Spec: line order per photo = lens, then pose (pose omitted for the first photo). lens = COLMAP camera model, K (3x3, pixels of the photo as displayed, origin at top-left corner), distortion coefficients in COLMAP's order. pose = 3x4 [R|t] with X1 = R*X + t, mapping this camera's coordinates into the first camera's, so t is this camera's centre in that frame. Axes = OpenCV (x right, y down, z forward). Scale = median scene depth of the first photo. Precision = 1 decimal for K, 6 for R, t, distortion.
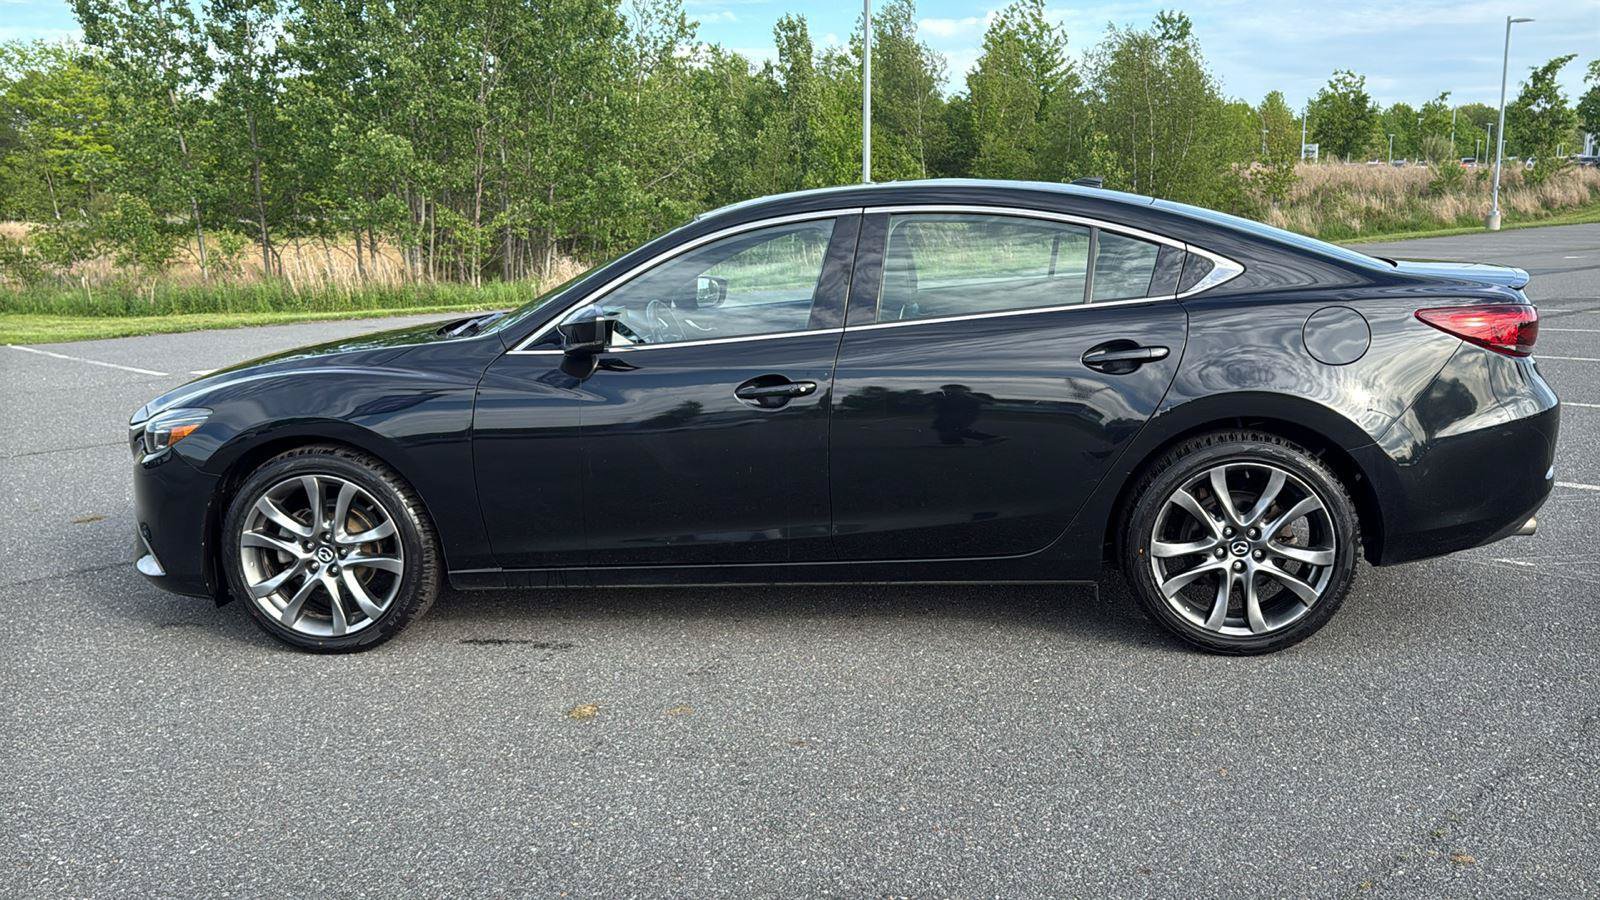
lens RADIAL K [[1371.0, 0, 811.3], [0, 1371.0, 486.2], [0, 0, 1]] dist [0.131946, -0.212562]
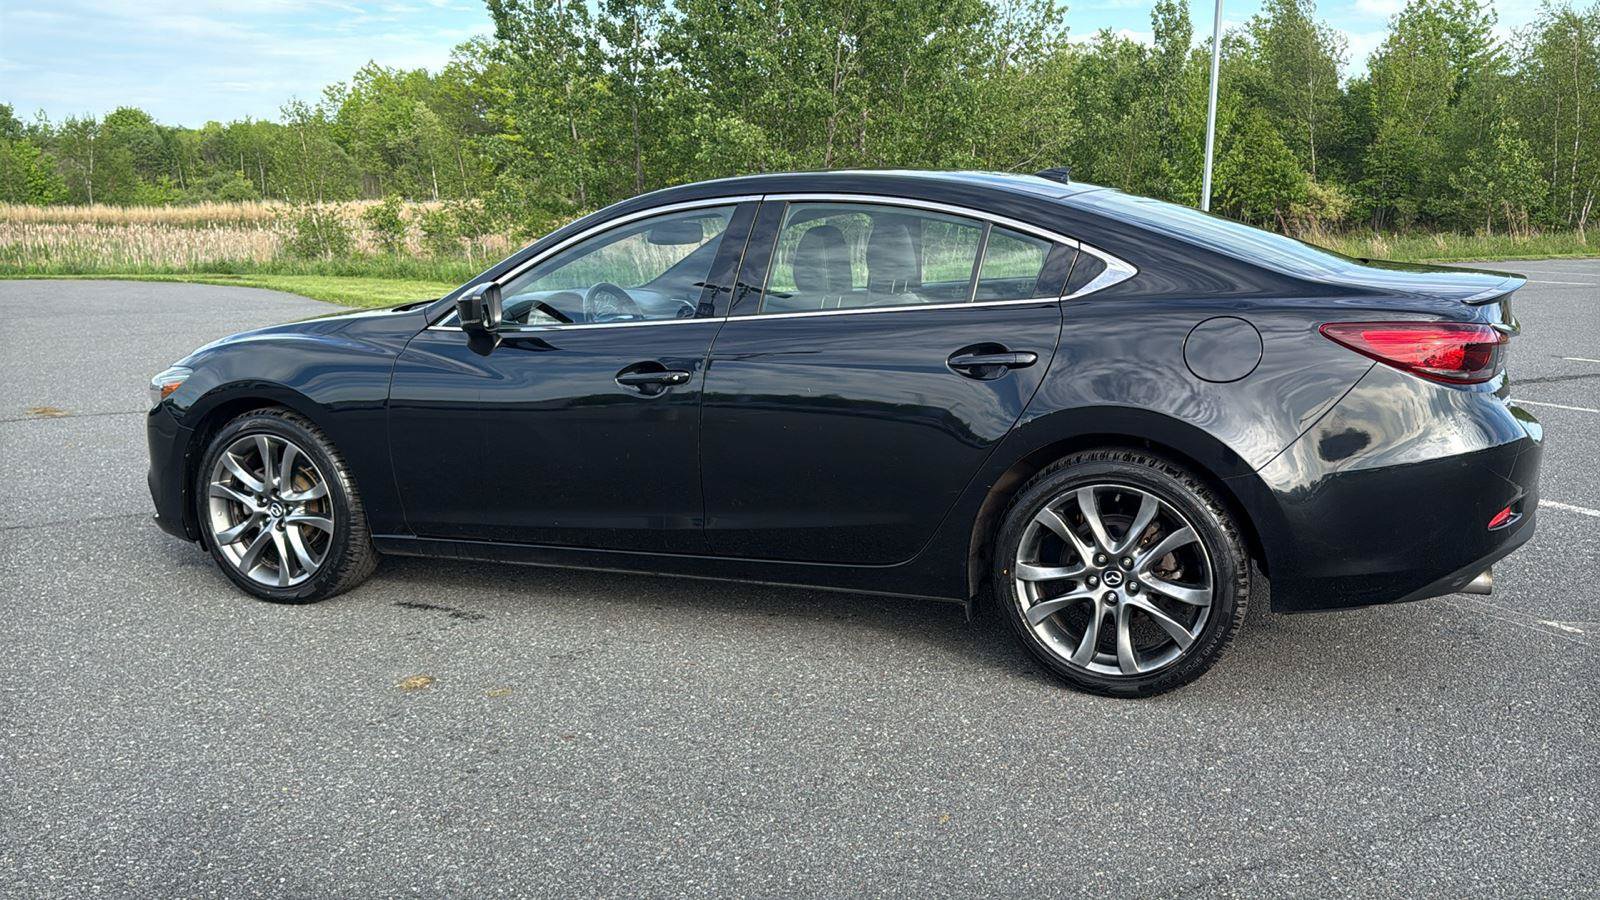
lens RADIAL K [[1371.0, 0, 846.4], [0, 1371.0, 464.8], [0, 0, 1]] dist [0.131946, -0.212562]
pose [[0.964772, 0.068027, -0.254139, 0.343305], [-0.069451, 0.997580, 0.003376, -0.019139], [0.253754, 0.014393, 0.967162, 0.076400]]
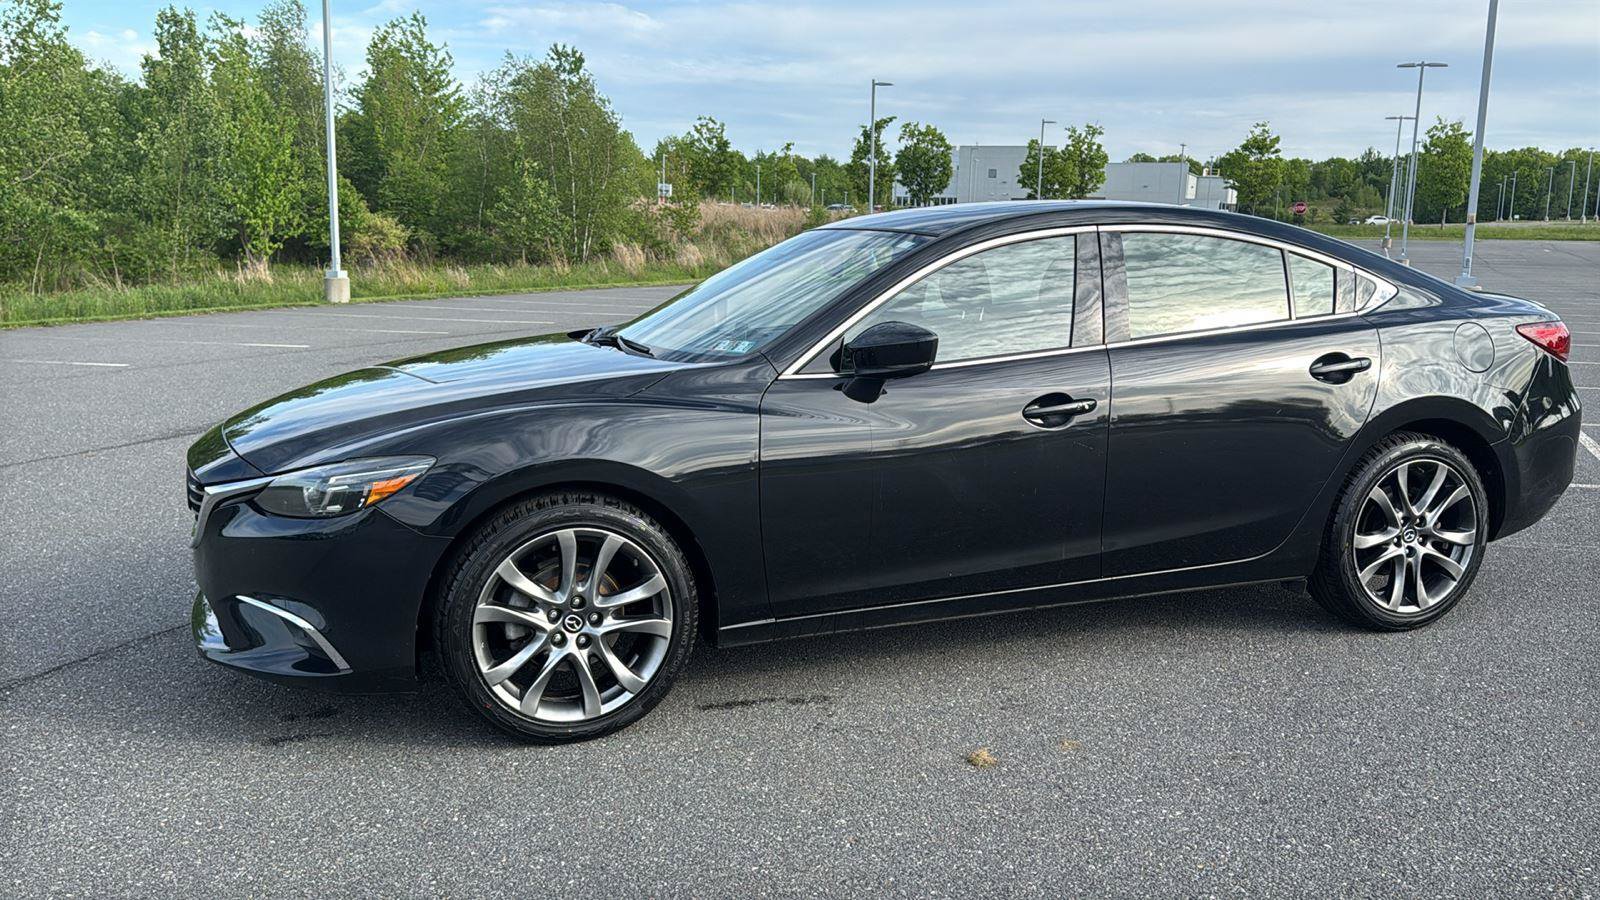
lens RADIAL K [[1371.0, 0, 834.3], [0, 1371.0, 487.7], [0, 0, 1]] dist [0.131946, -0.212562]
pose [[0.888607, -0.055329, 0.455320, -0.585907], [0.063884, 0.997951, -0.003410, -0.019276], [-0.454199, 0.032118, 0.890321, 0.187700]]
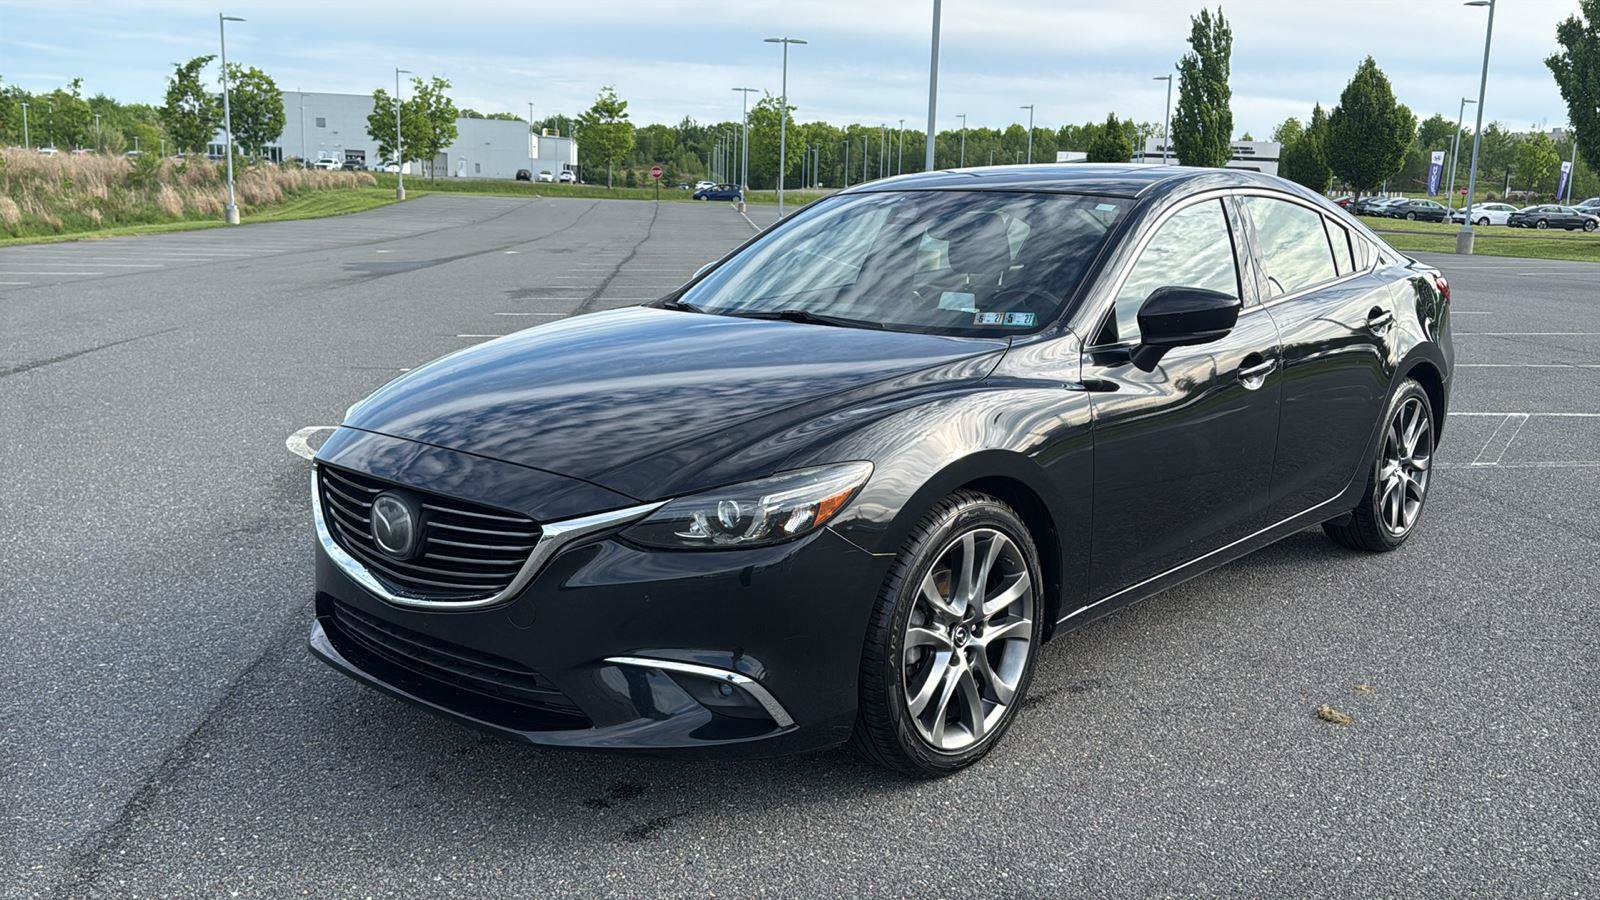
lens RADIAL K [[1371.0, 0, 810.8], [0, 1371.0, 492.4], [0, 0, 1]] dist [0.131946, -0.212562]
pose [[0.571696, -0.138870, 0.808628, -0.984369], [0.132614, 0.988253, 0.075961, -0.093779], [-0.809678, 0.063809, 0.583396, 0.634768]]
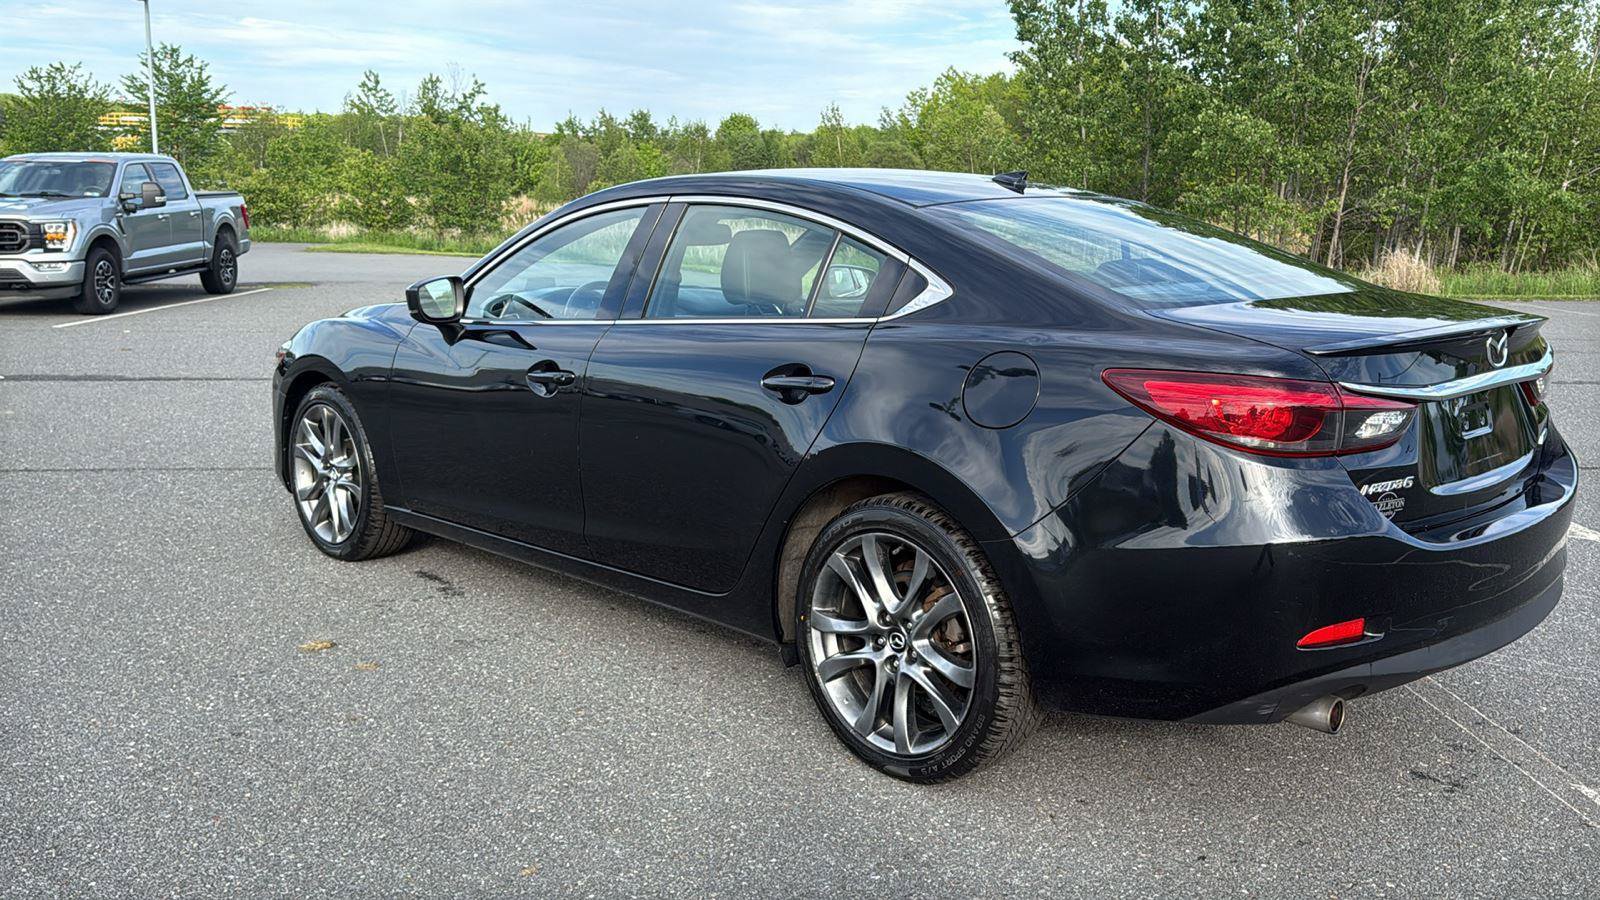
lens RADIAL K [[1371.0, 0, 828.0], [0, 1371.0, 468.8], [0, 0, 1]] dist [0.131946, -0.212562]
pose [[0.774068, 0.155032, -0.613827, 0.702678], [-0.155505, 0.986410, 0.053034, -0.083281], [0.613708, 0.054401, 0.787657, 0.328301]]
